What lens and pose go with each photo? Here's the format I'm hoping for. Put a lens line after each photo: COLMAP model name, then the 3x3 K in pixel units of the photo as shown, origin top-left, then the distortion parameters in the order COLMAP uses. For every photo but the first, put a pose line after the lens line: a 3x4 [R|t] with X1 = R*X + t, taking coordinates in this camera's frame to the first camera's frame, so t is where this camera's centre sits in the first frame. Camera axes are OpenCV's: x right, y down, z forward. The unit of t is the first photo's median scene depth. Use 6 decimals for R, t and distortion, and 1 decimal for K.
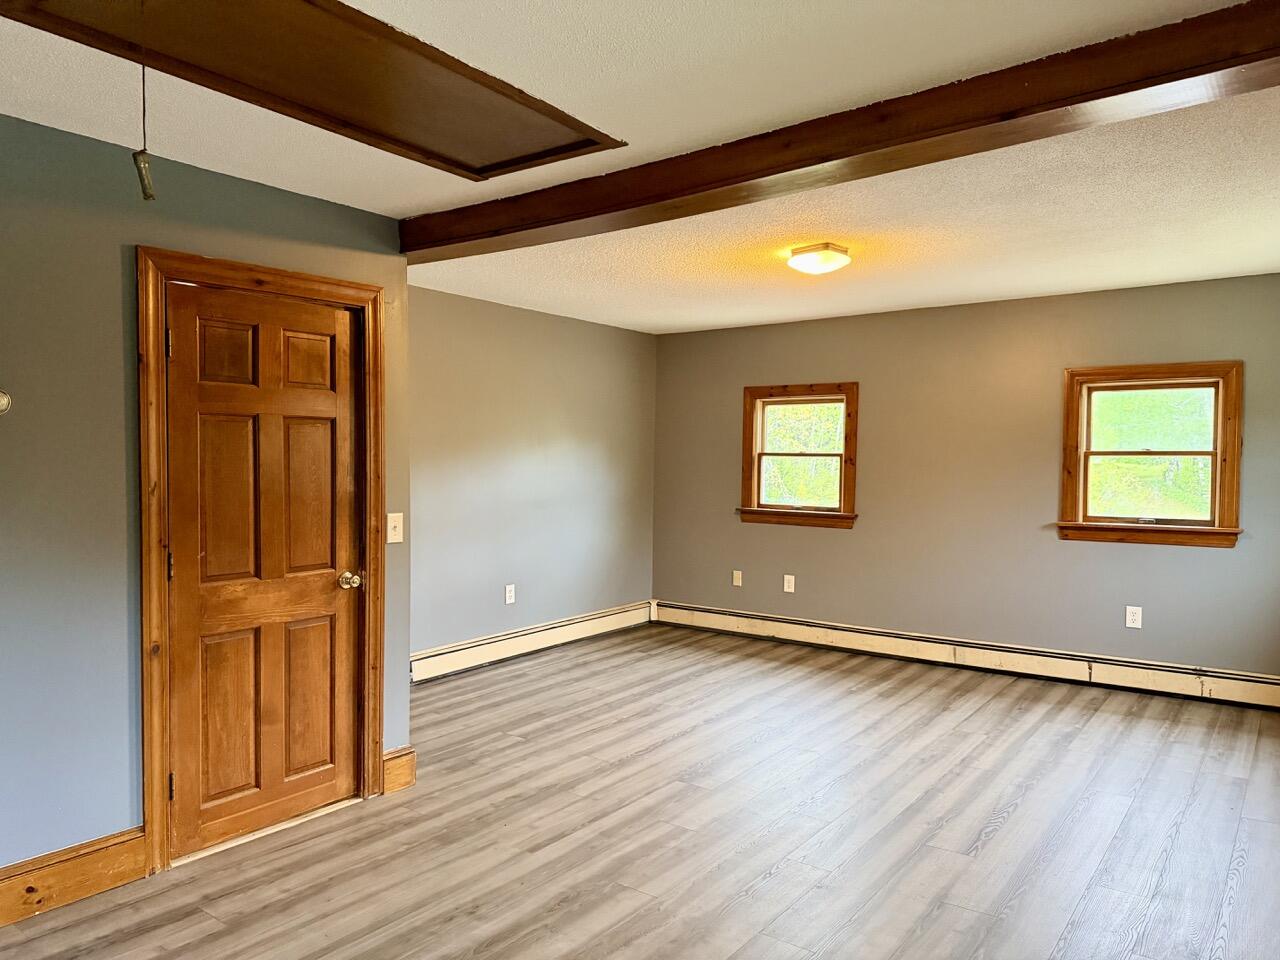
lens RADIAL K [[896.1, 0, 640.0], [0, 896.1, 480.0], [0, 0, 1]] dist [0.083092, -0.084809]
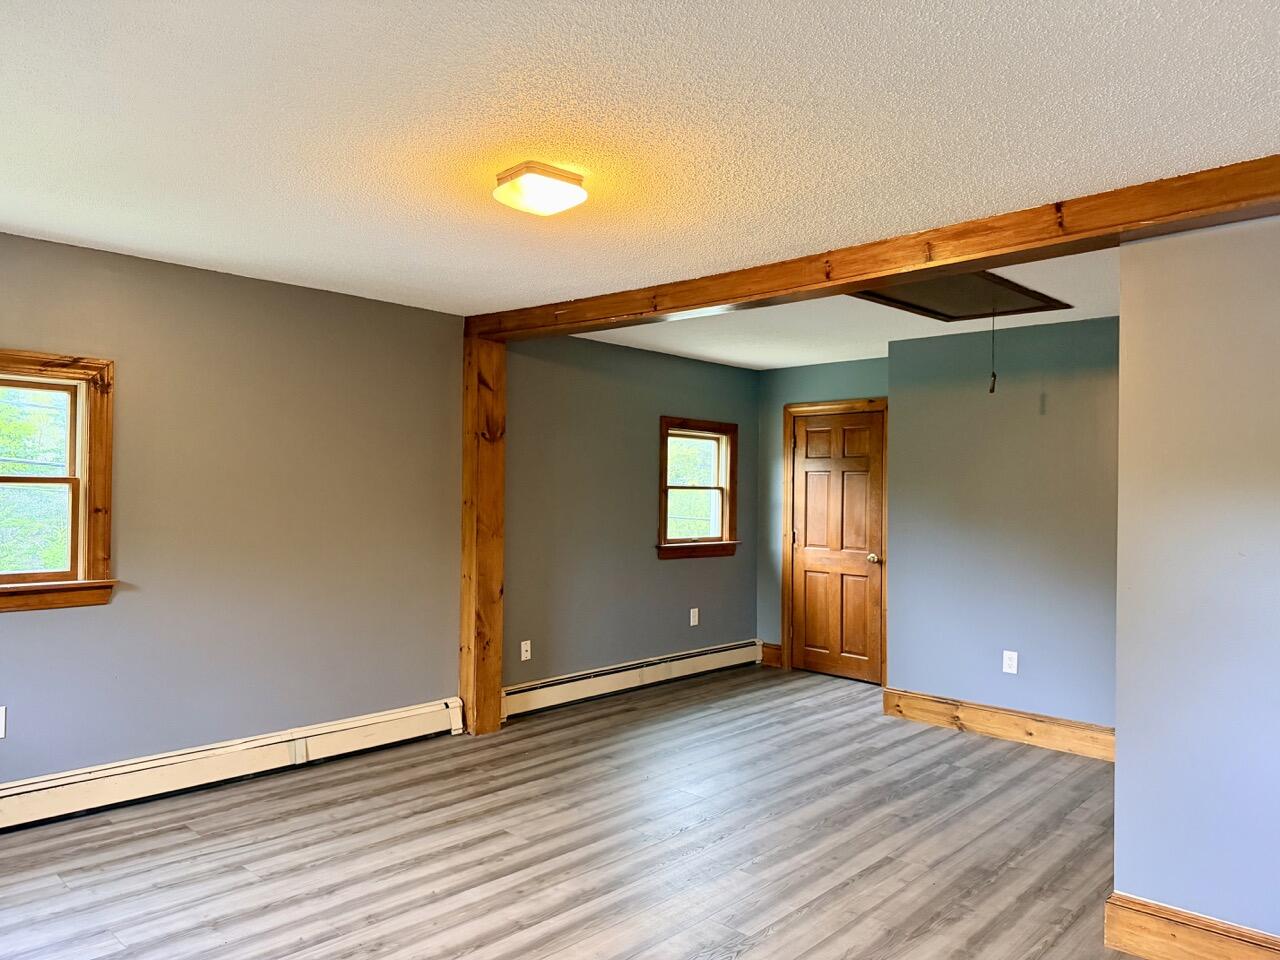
lens RADIAL K [[891.6, 0, 640.0], [0, 891.6, 480.0], [0, 0, 1]] dist [0.001327, 0.000924]
pose [[-0.993192, -0.016870, 0.115263, 0.040855], [-0.015592, 0.999807, 0.011981, -0.036933], [-0.115442, 0.010102, -0.993263, 1.331189]]
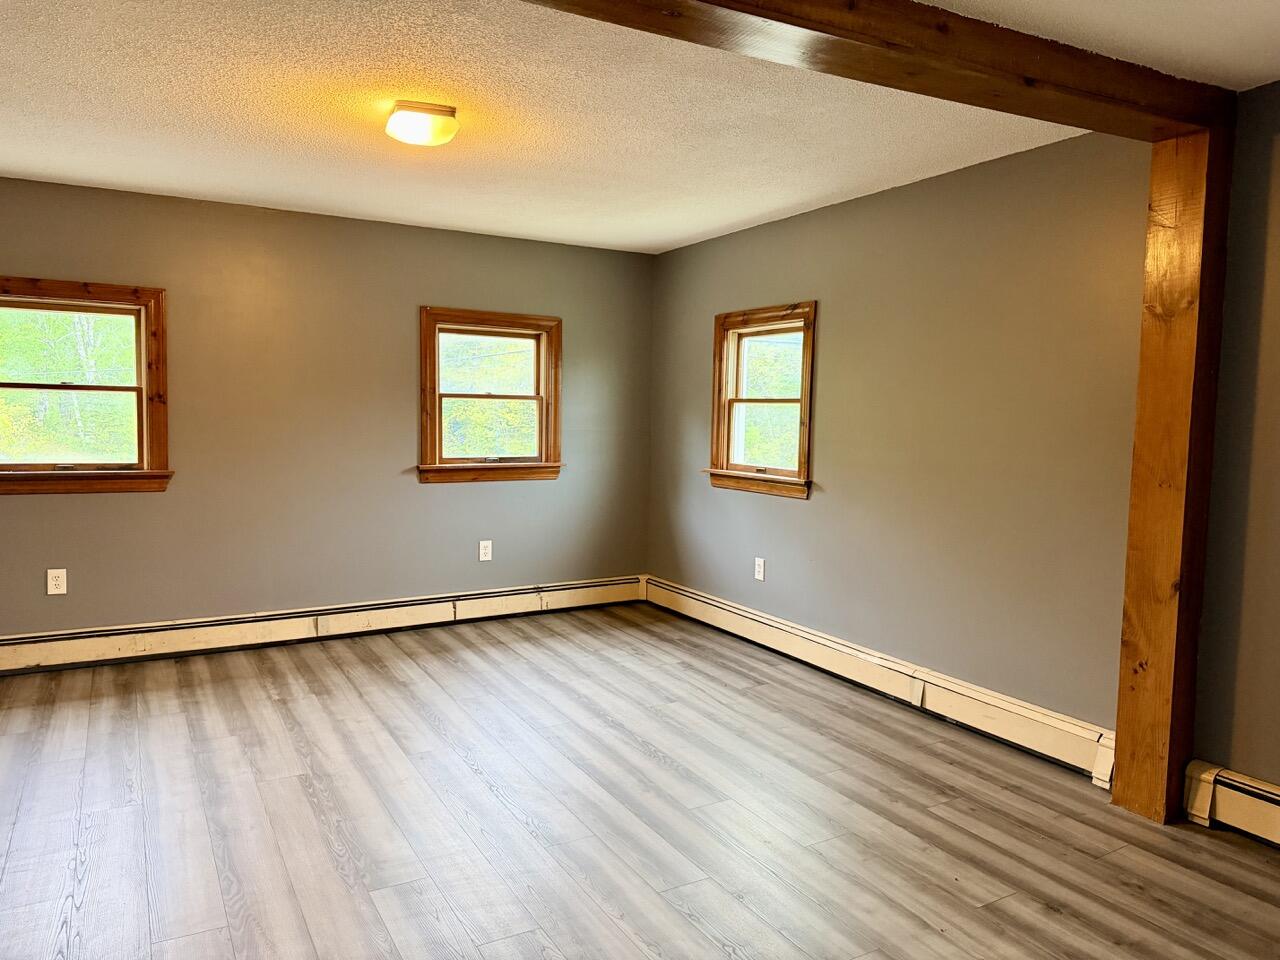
lens RADIAL K [[896.1, 0, 640.0], [0, 896.1, 480.0], [0, 0, 1]] dist [0.083092, -0.084809]
pose [[0.399646, -0.071455, 0.913880, -0.355677], [0.005499, 0.997126, 0.075559, -0.010977], [-0.916653, -0.025171, 0.398890, 0.435888]]
